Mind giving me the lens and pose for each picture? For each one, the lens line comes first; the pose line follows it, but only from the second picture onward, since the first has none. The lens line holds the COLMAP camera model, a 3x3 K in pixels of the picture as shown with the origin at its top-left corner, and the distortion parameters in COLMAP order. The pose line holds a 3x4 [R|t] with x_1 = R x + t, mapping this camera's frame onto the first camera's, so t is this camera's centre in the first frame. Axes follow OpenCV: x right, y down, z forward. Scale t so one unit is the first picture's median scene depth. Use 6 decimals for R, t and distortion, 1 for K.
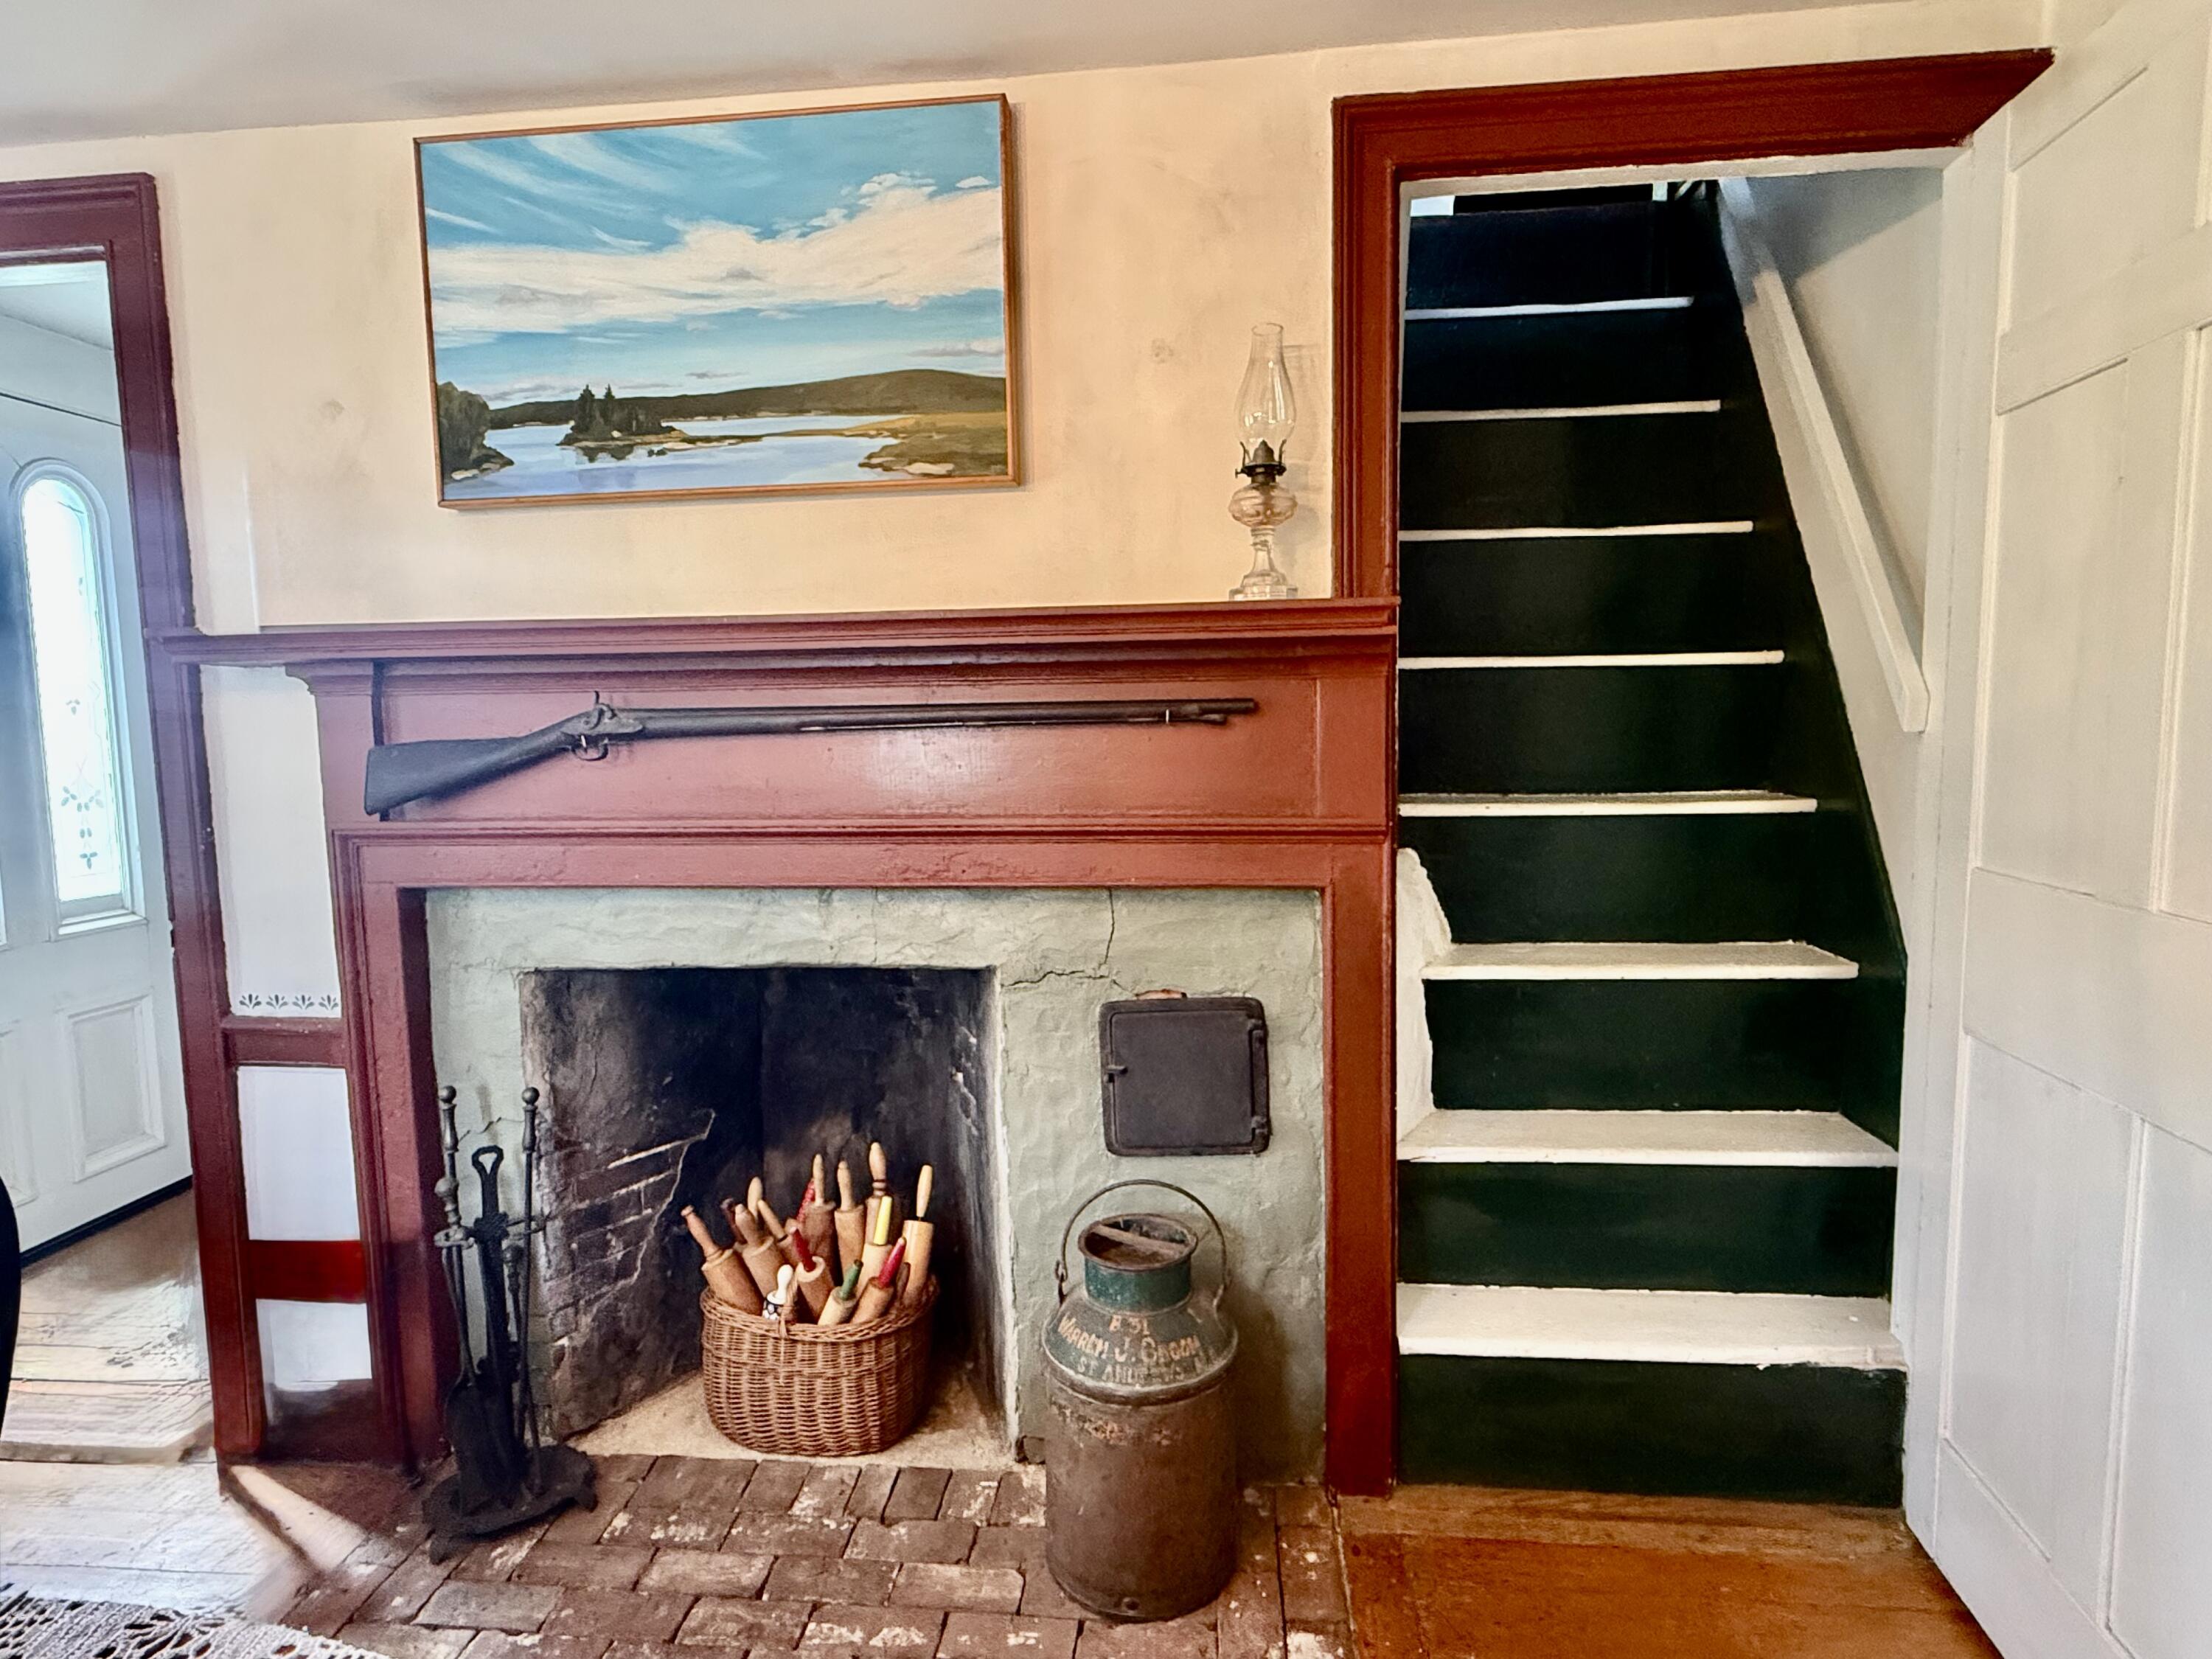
lens RADIAL K [[1176.0, 0, 1103.9], [0, 1176.0, 842.4], [0, 0, 1]] dist [-0.001502, -0.000496]
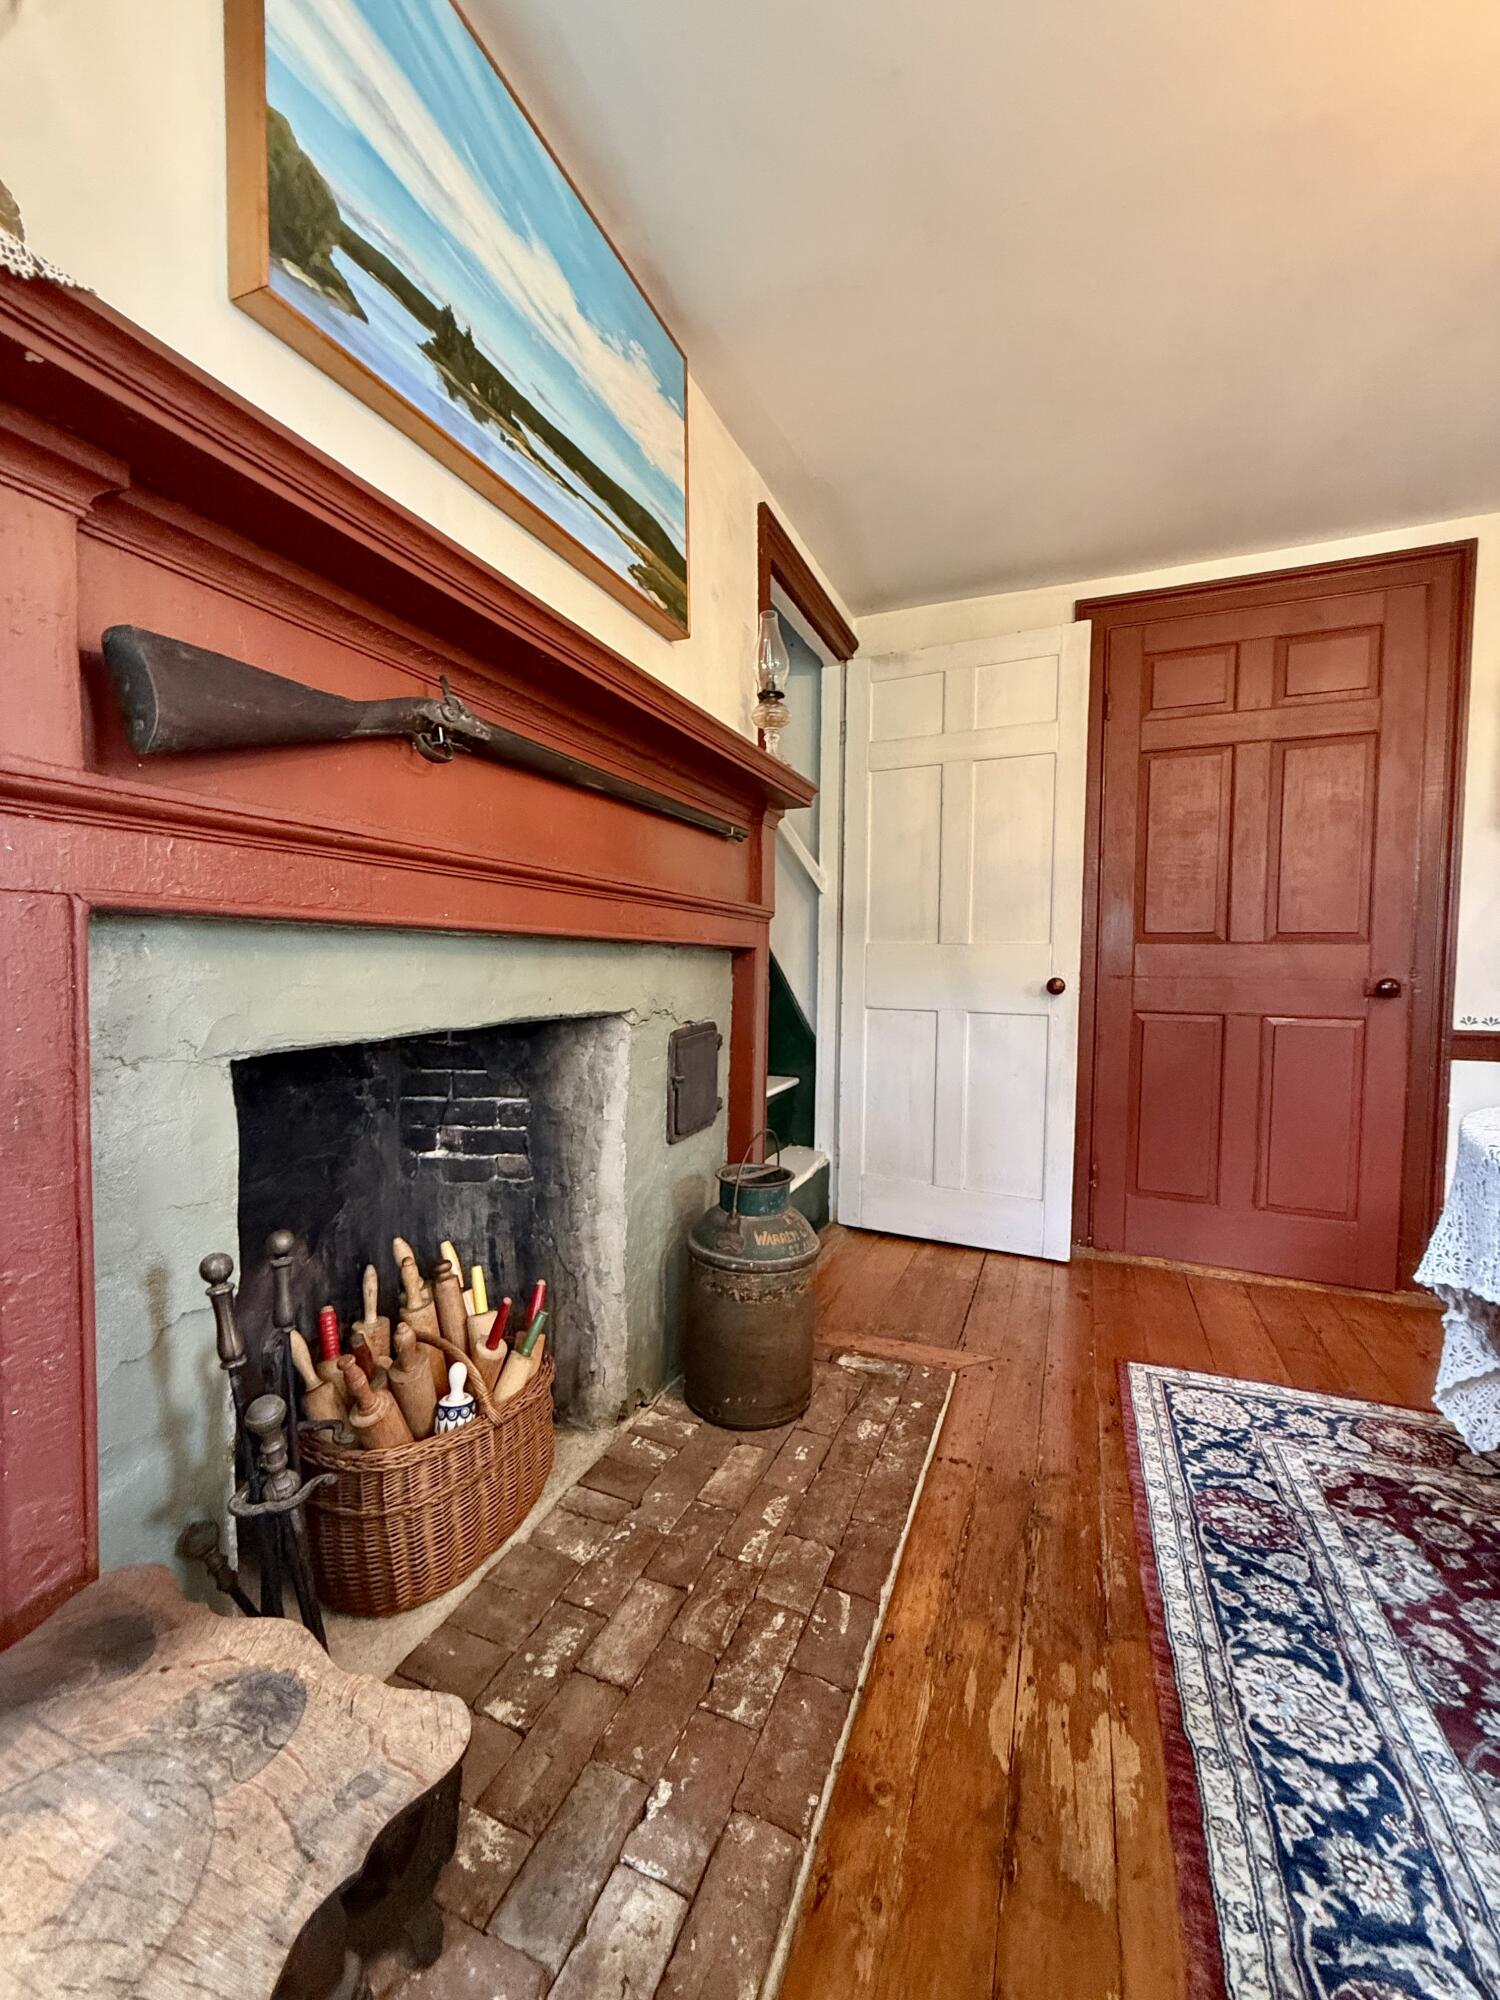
lens RADIAL K [[799.6, 0, 750.0], [0, 799.6, 1000.0], [0, 0, 1]] dist [-0.000604, -0.000099]
pose [[0.292976, -0.025416, 0.955782, -0.811063], [0.080798, 0.996729, 0.001737, 0.097113], [-0.952700, 0.076716, 0.294071, 0.591699]]
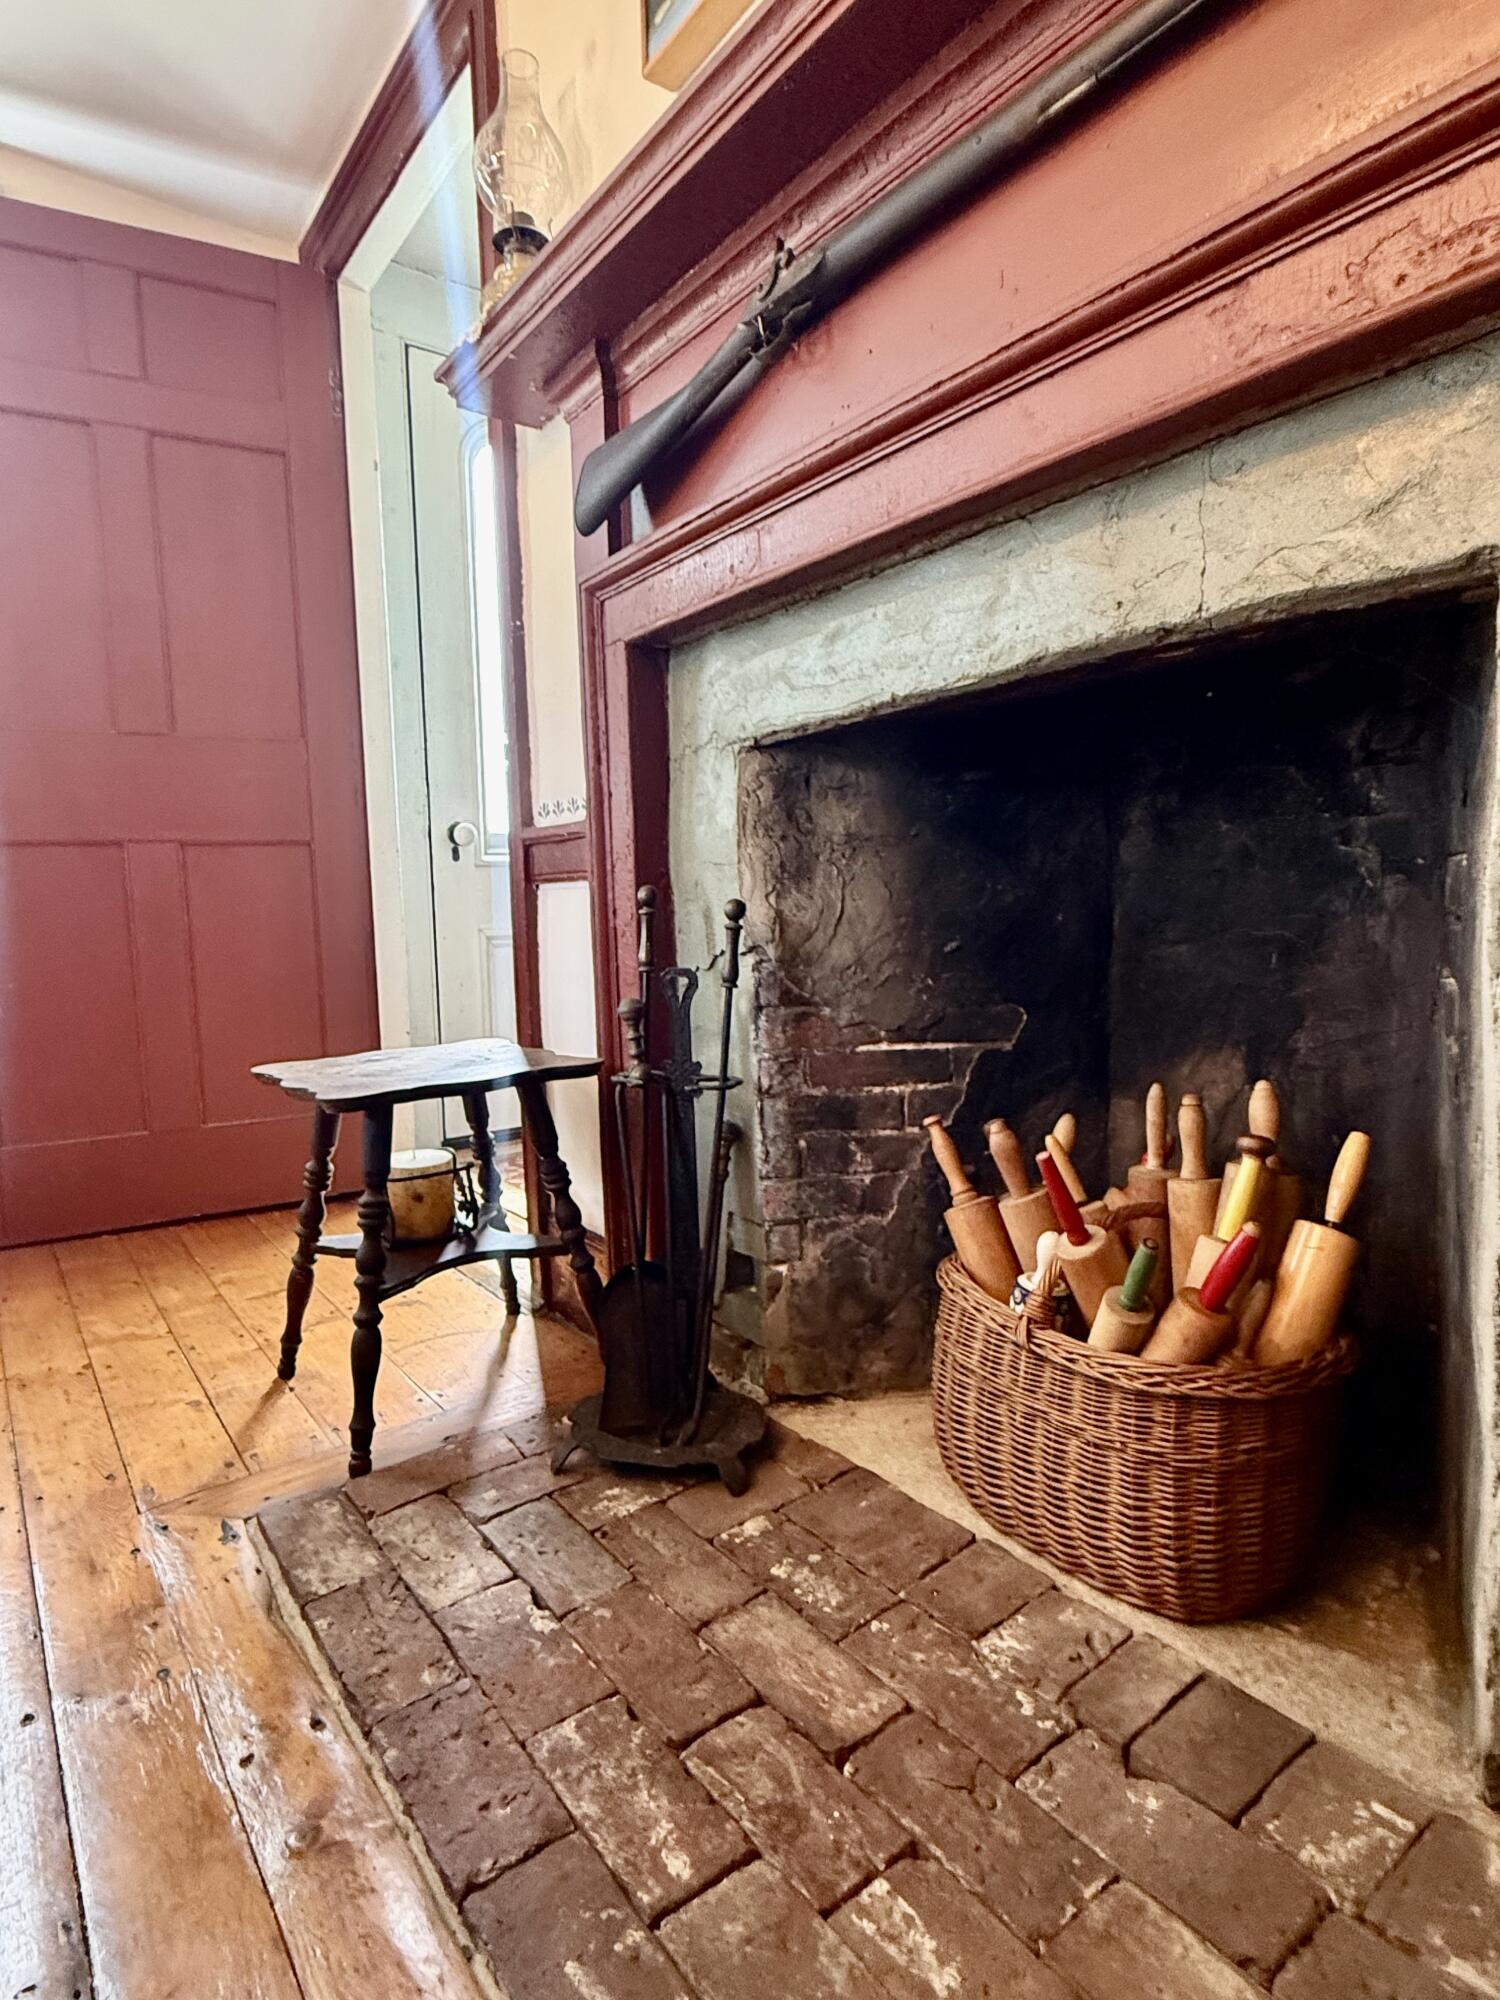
lens RADIAL K [[1063.3, 0, 750.0], [0, 1063.3, 1000.0], [0, 0, 1]] dist [-0.001502, -0.000496]
pose [[0.675013, 0.061676, -0.735224, 0.009497], [-0.057841, 0.997857, 0.030605, 0.243562], [0.735536, 0.021867, 0.677133, 0.543118]]
